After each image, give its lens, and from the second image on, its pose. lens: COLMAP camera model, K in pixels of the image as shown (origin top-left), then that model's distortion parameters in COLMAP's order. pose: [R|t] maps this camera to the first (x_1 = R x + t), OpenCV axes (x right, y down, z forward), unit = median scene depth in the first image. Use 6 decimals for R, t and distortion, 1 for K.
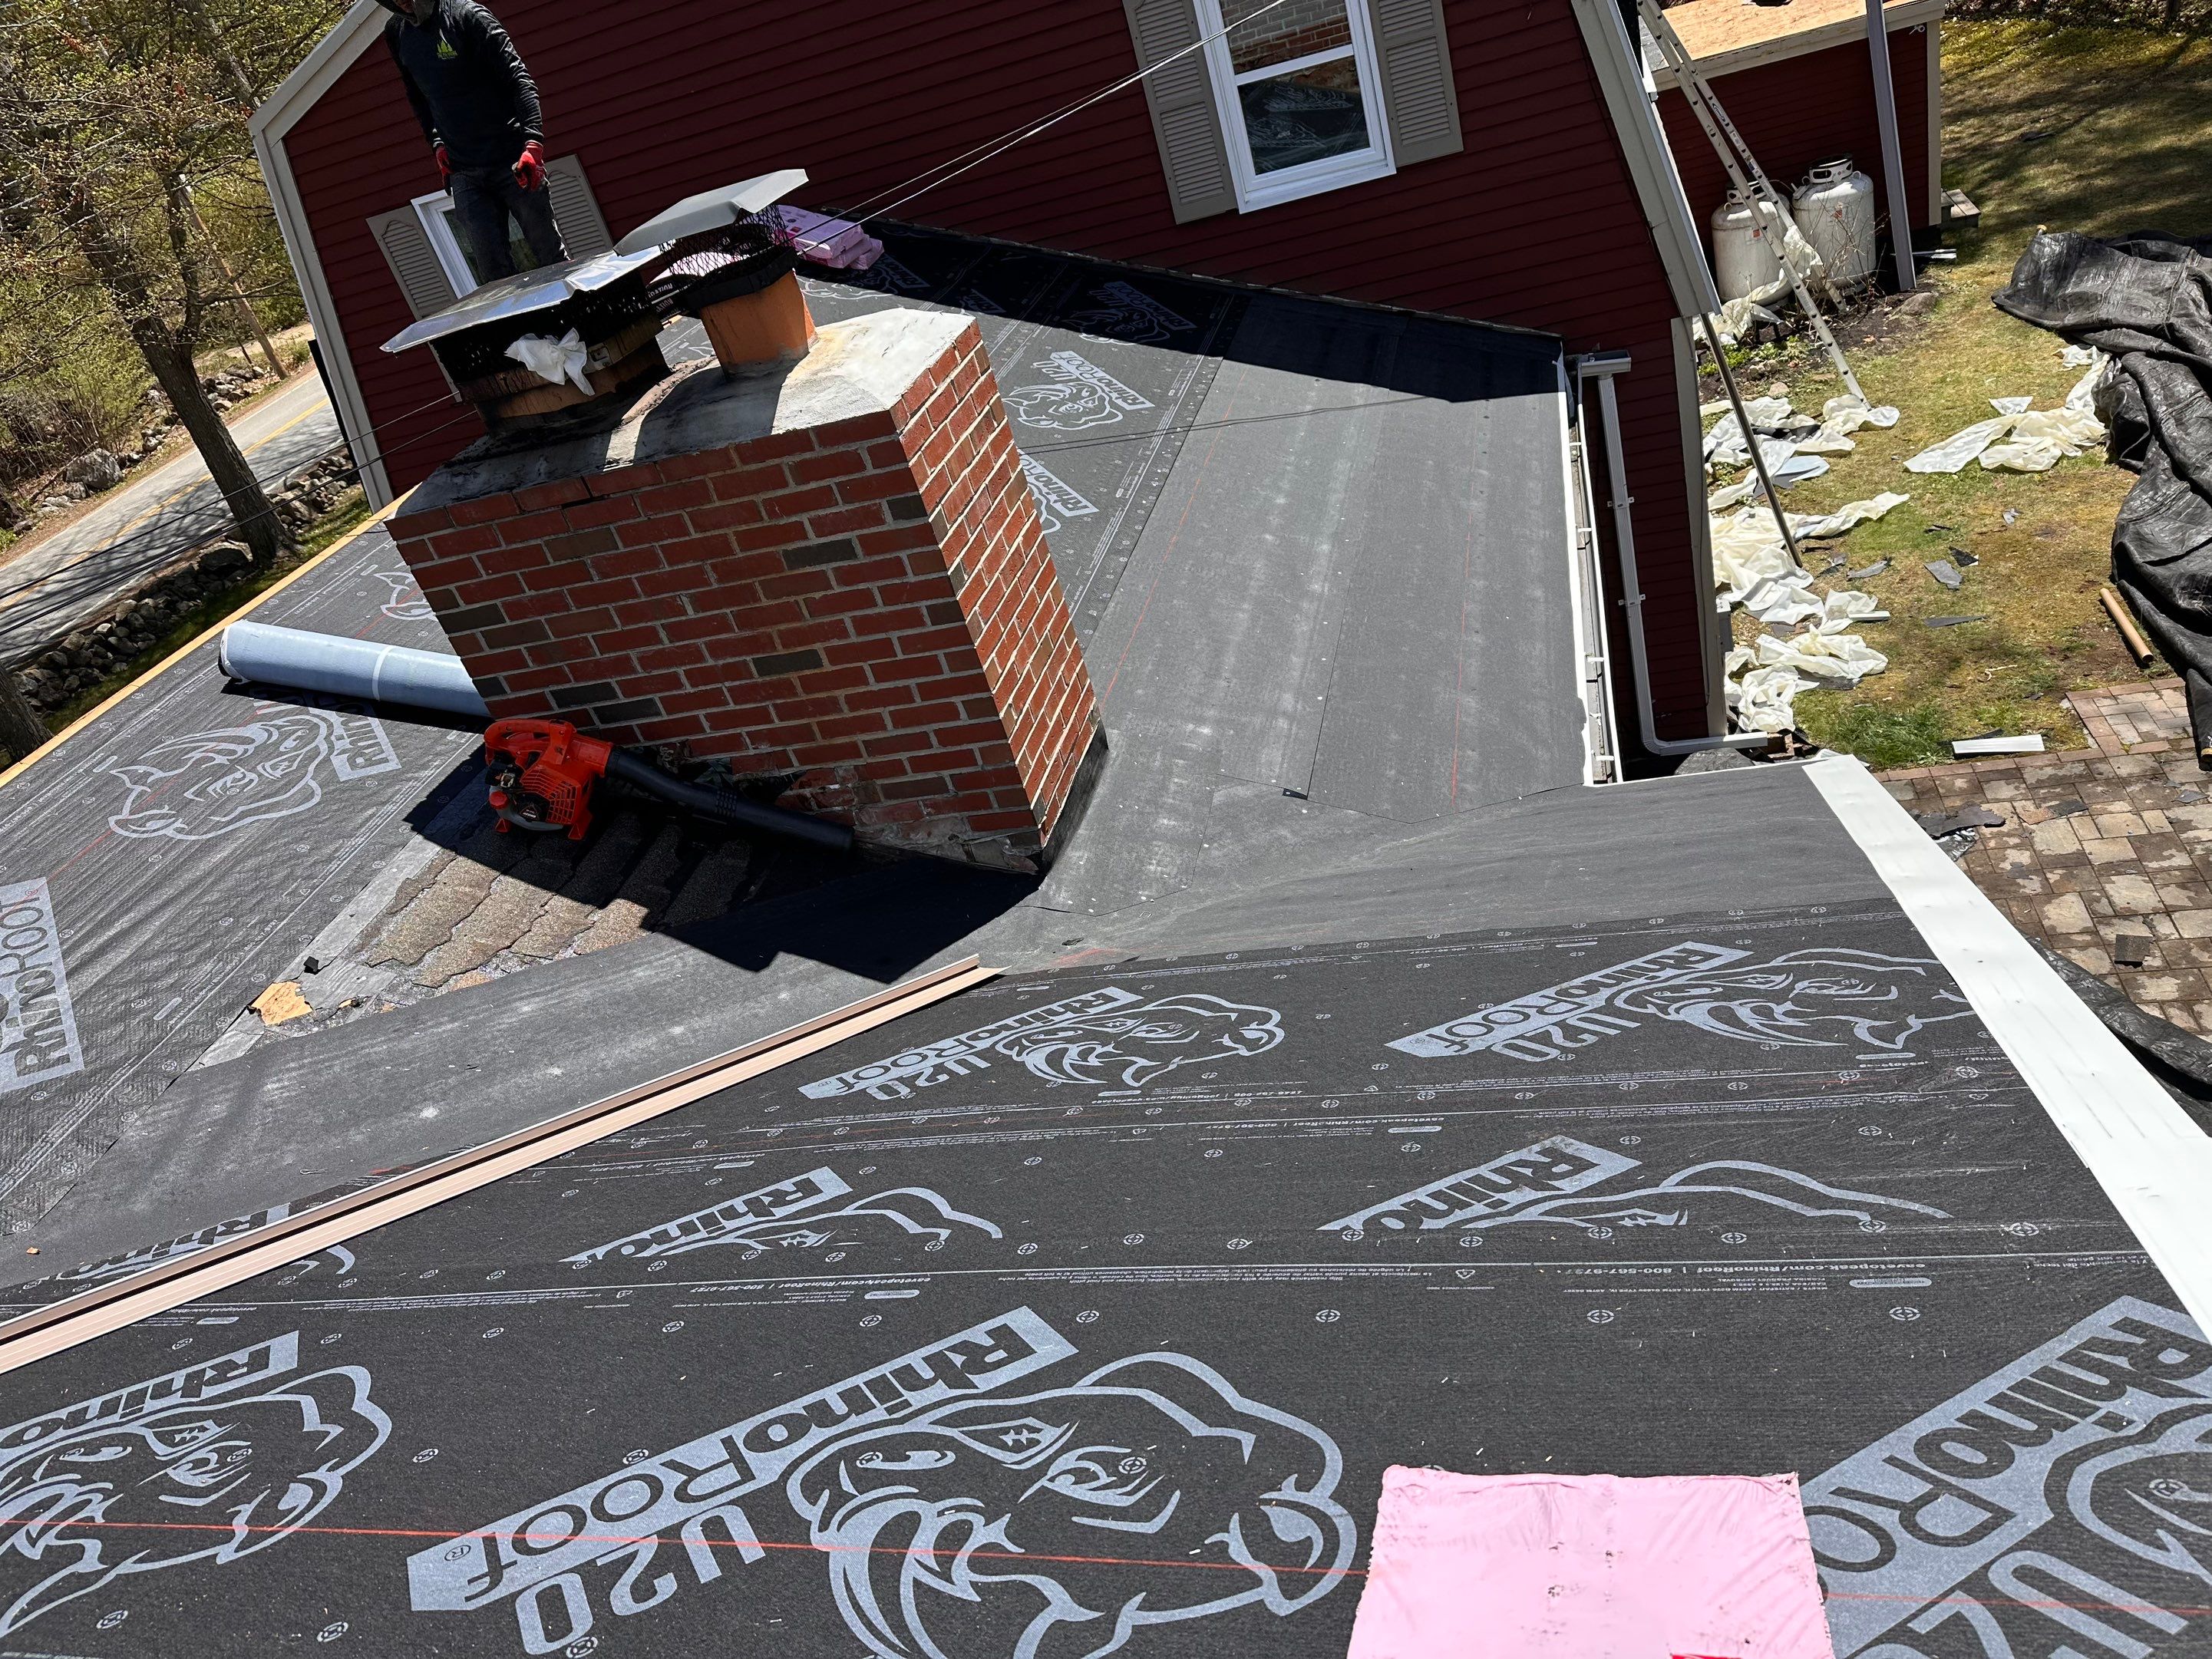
lens RADIAL K [[1548.1, 0, 1107.6], [0, 1548.1, 846.8], [0, 0, 1]] dist [0.040293, -0.044889]
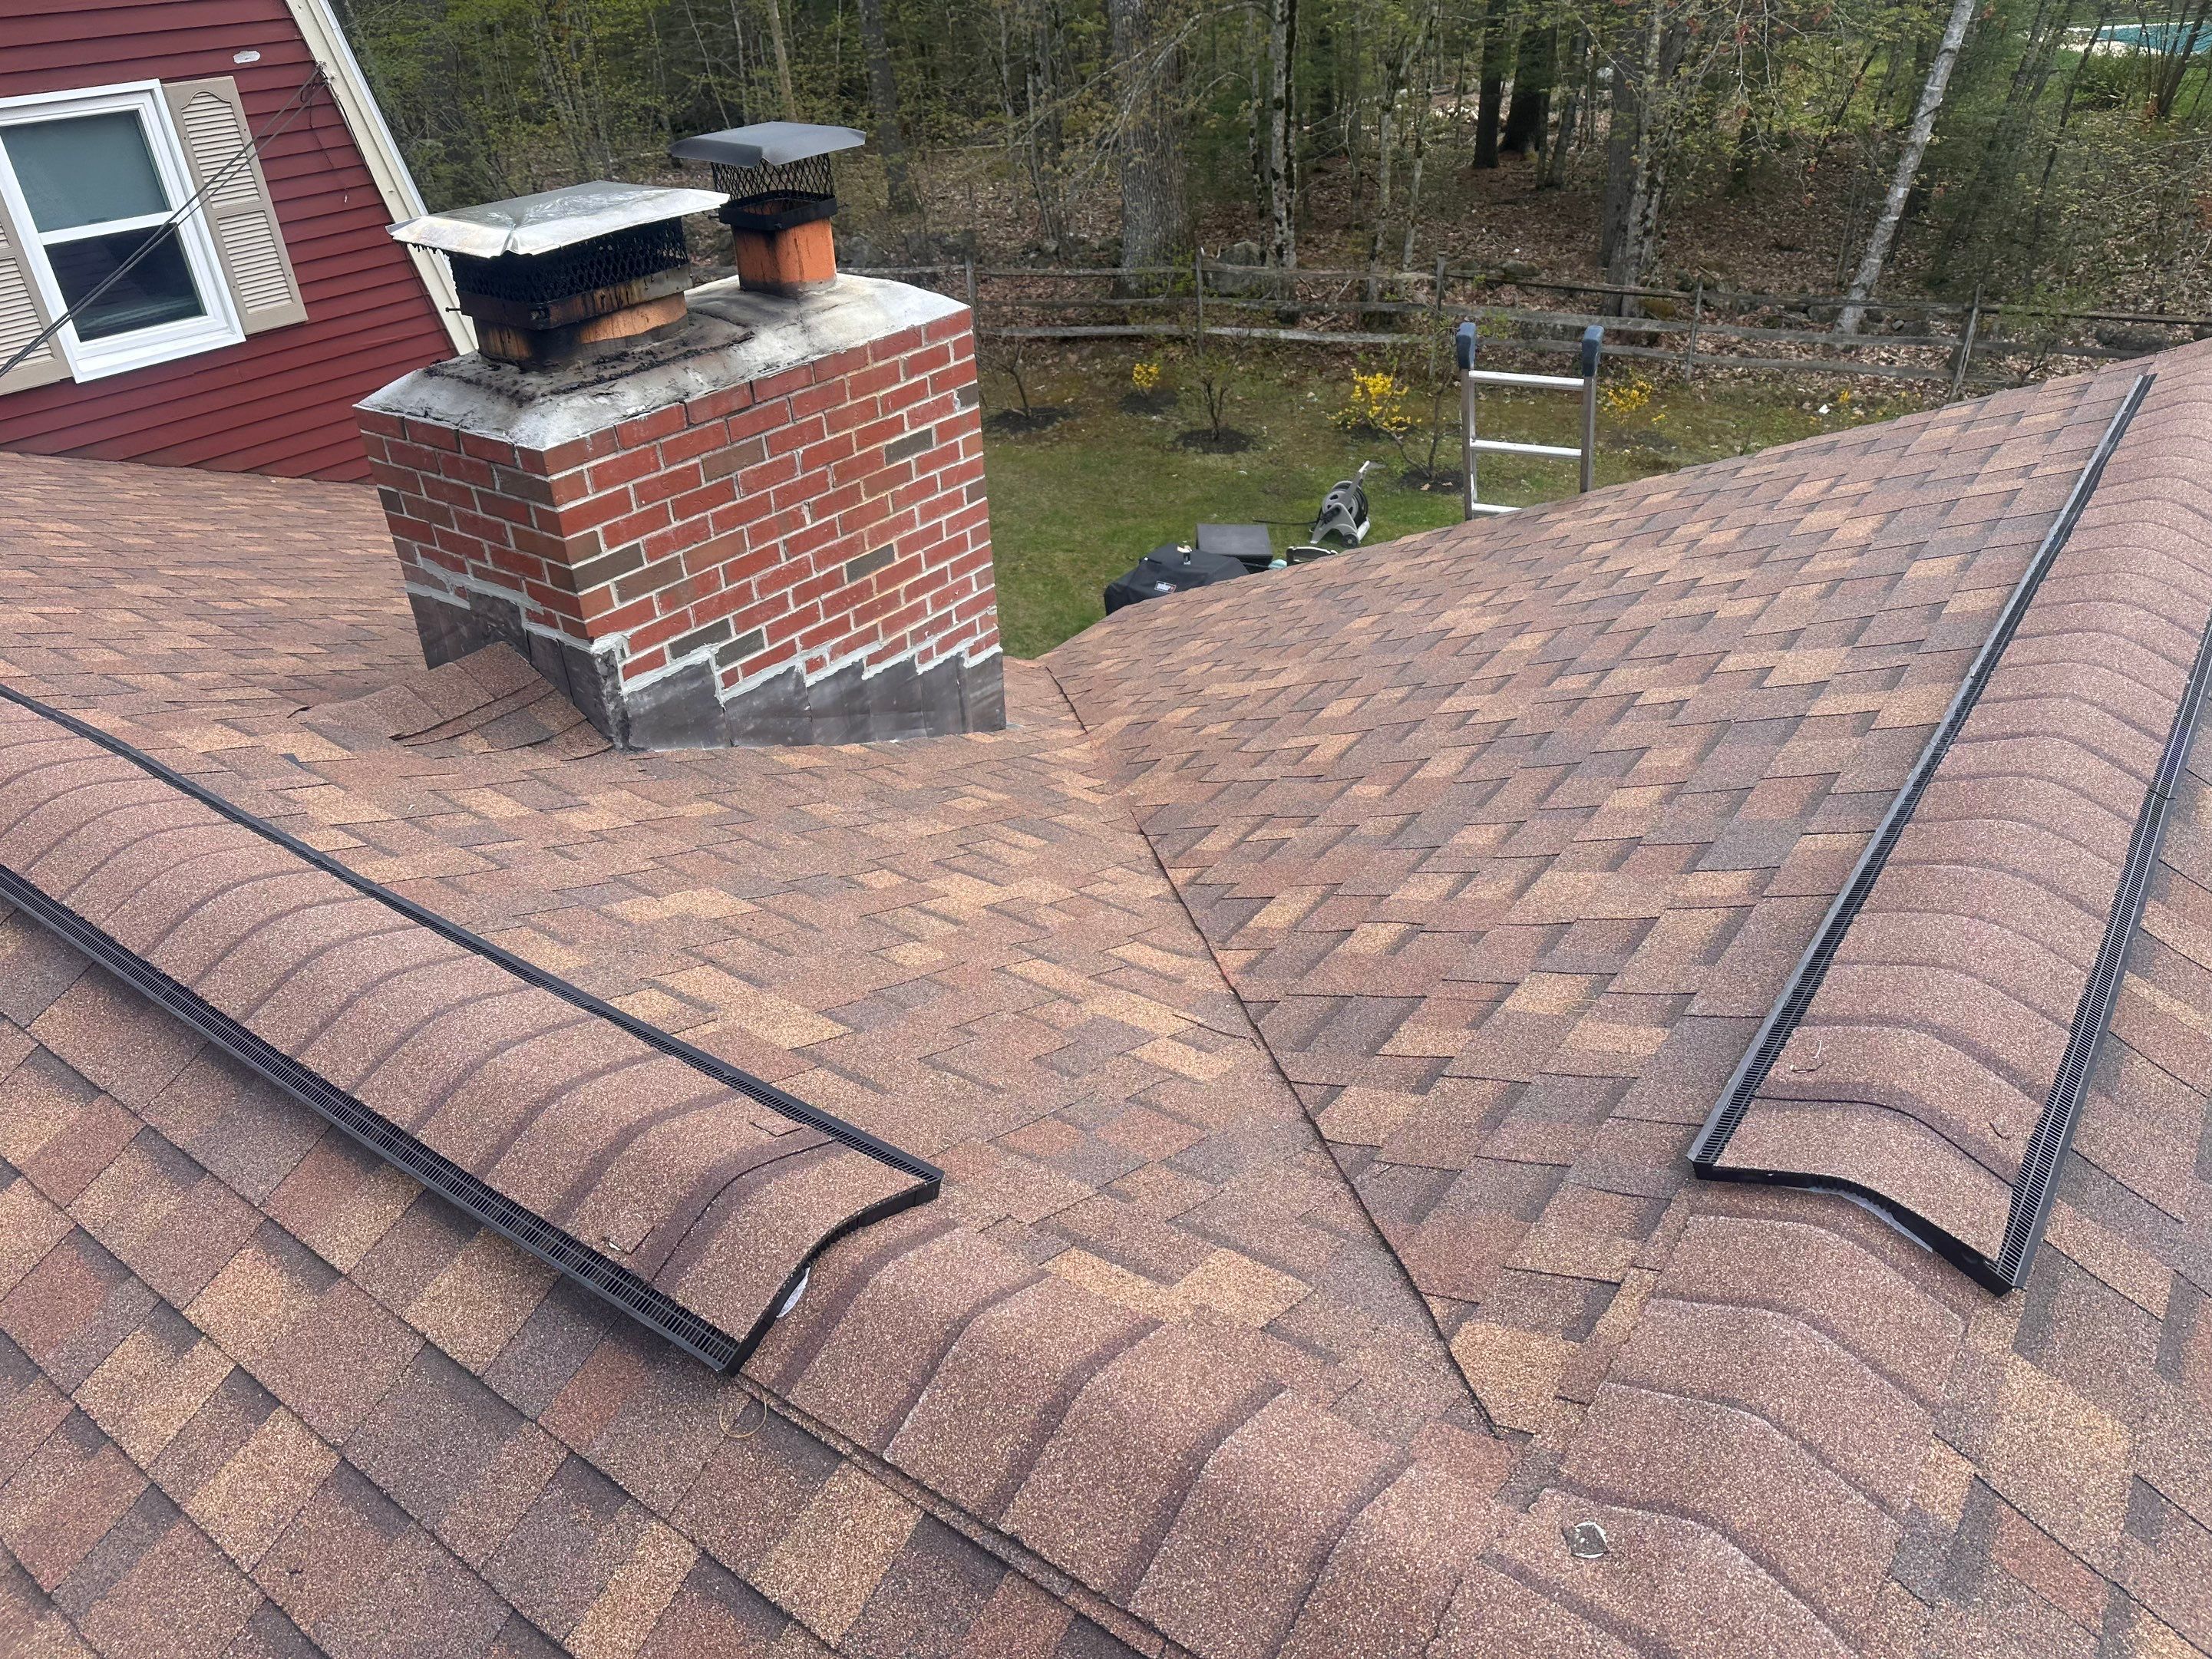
lens RADIAL K [[1548.1, 0, 1096.2], [0, 1548.1, 853.2], [0, 0, 1]] dist [0.040293, -0.044889]
pose [[0.409151, -0.253426, 0.876568, -1.080063], [0.427950, 0.901745, 0.060953, 0.060705], [-0.805888, 0.350188, 0.477403, 0.413588]]
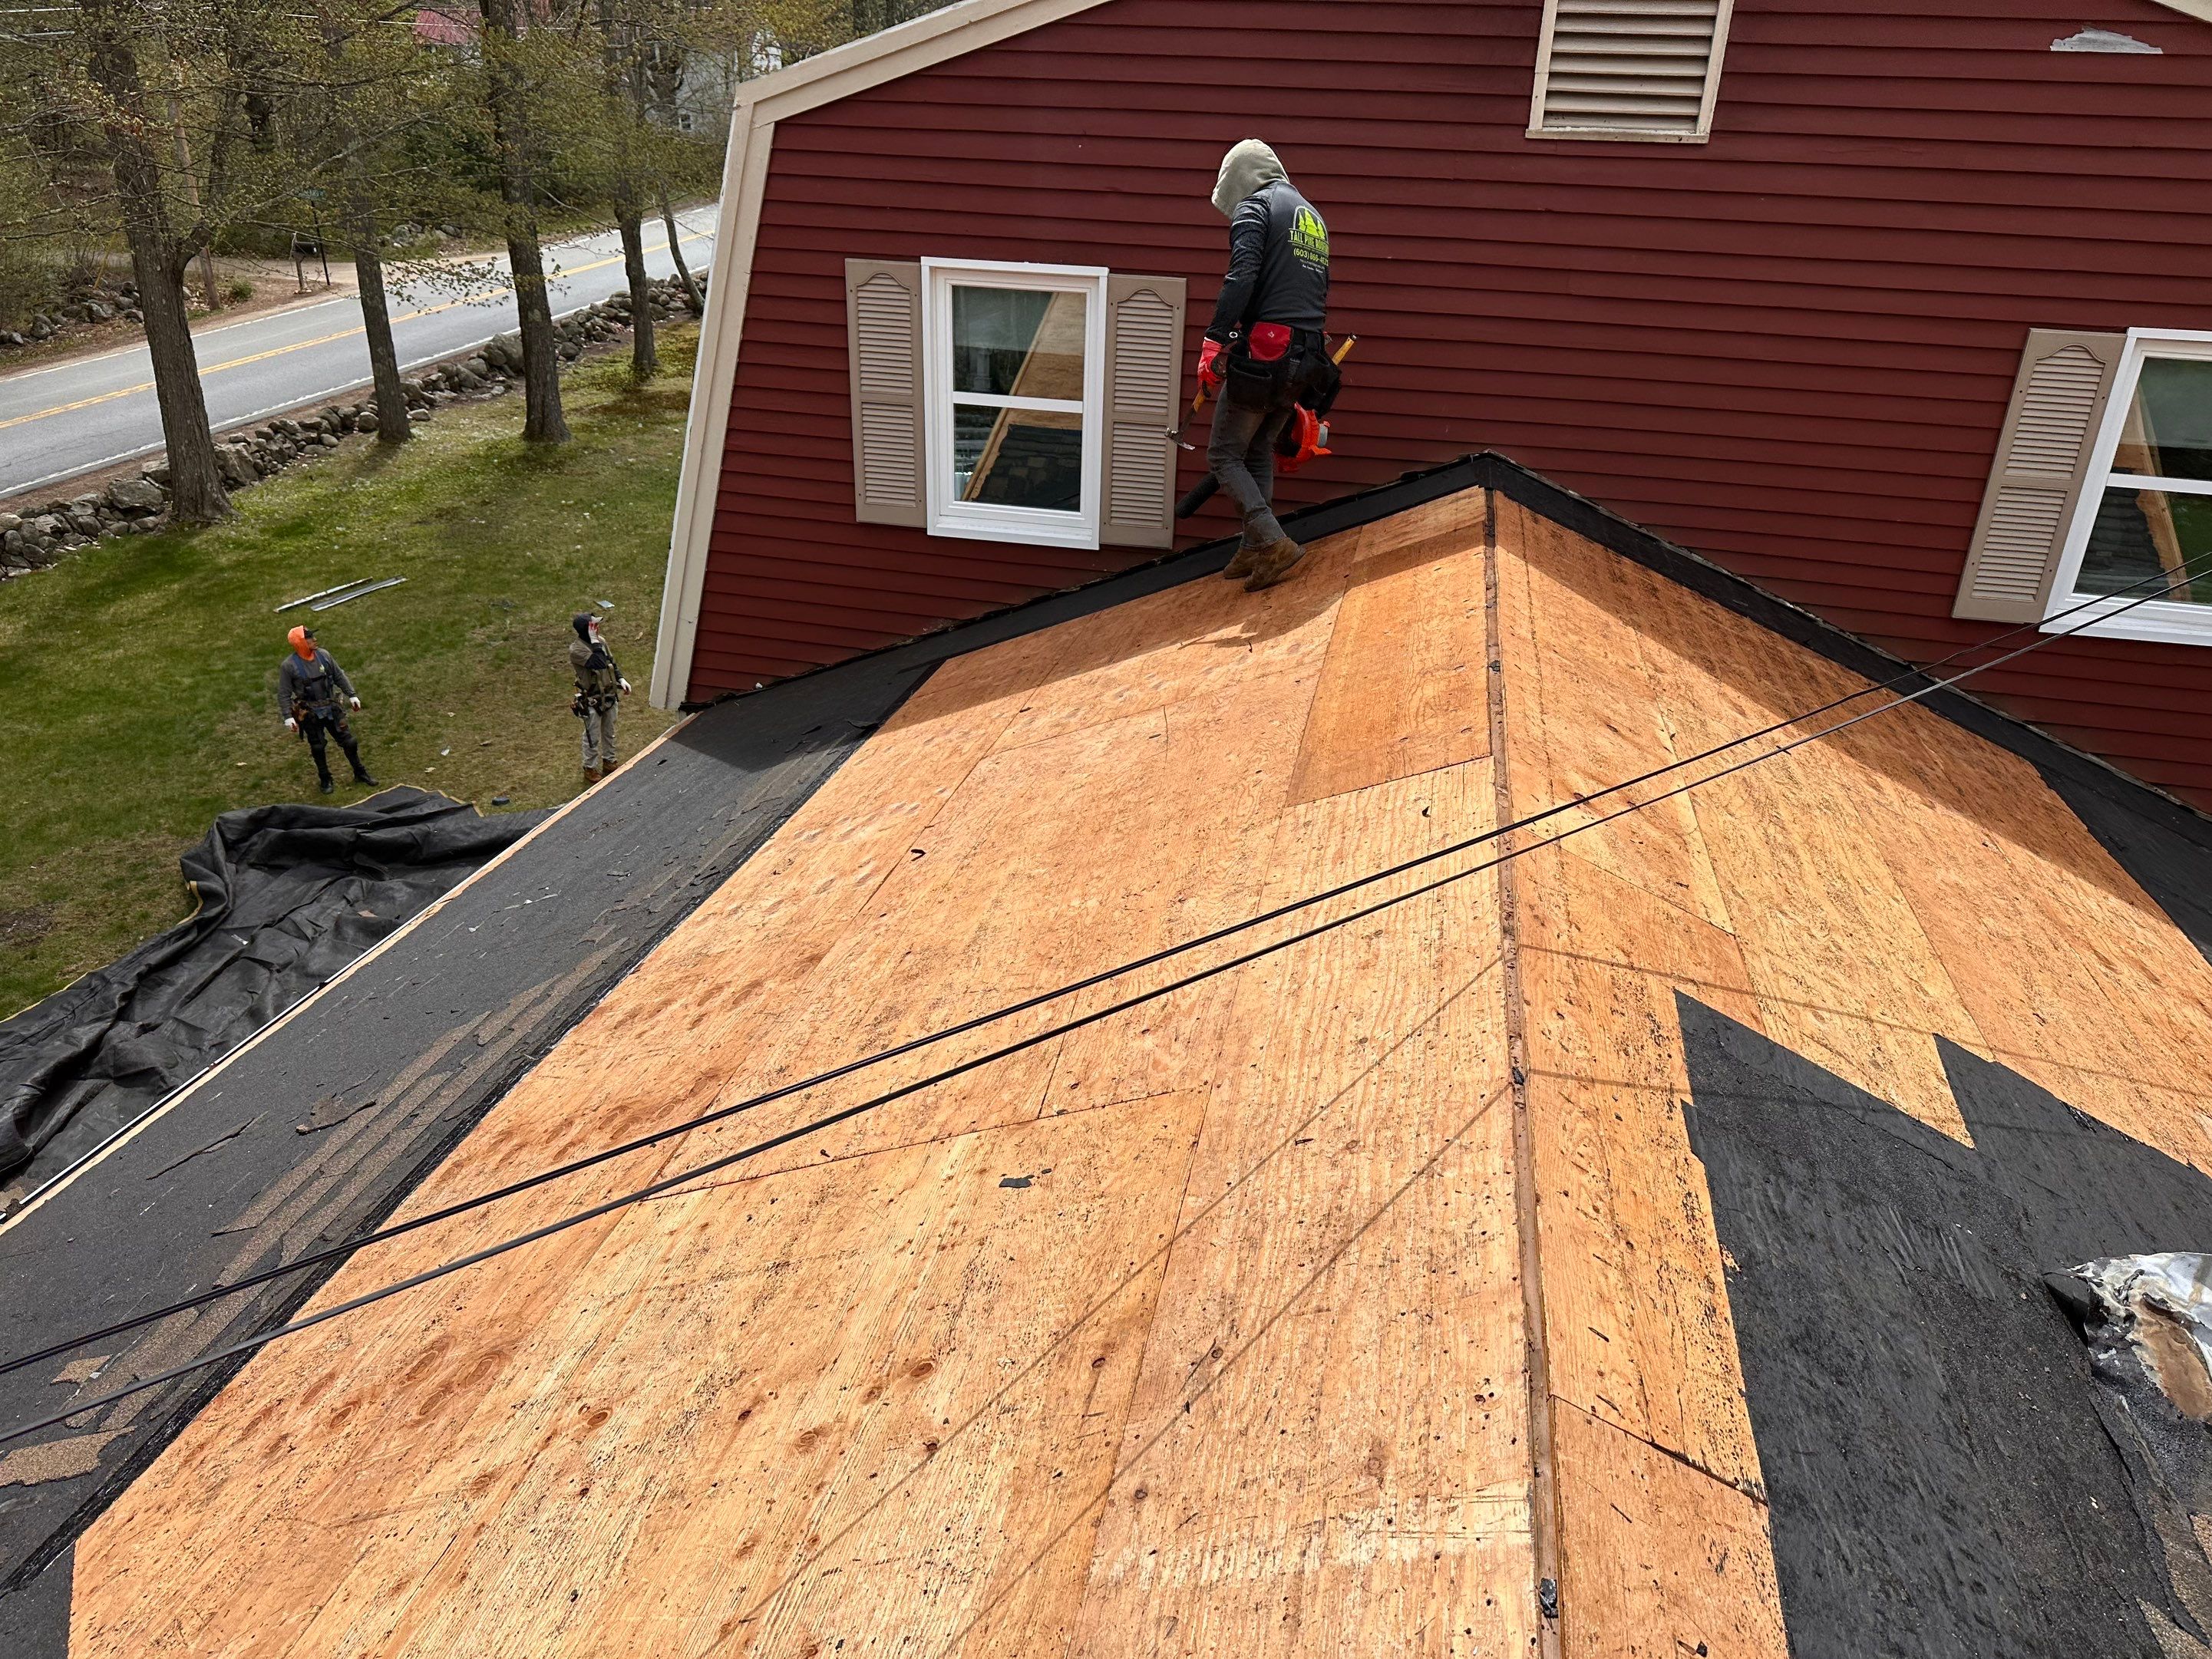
lens RADIAL K [[1547.7, 0, 1113.6], [0, 1547.7, 863.2], [0, 0, 1]] dist [0.033455, -0.035577]
pose [[0.952384, 0.269082, 0.143383, -0.890733], [-0.252692, 0.959739, -0.122670, -0.172171], [-0.170619, 0.080597, 0.982035, 0.668605]]
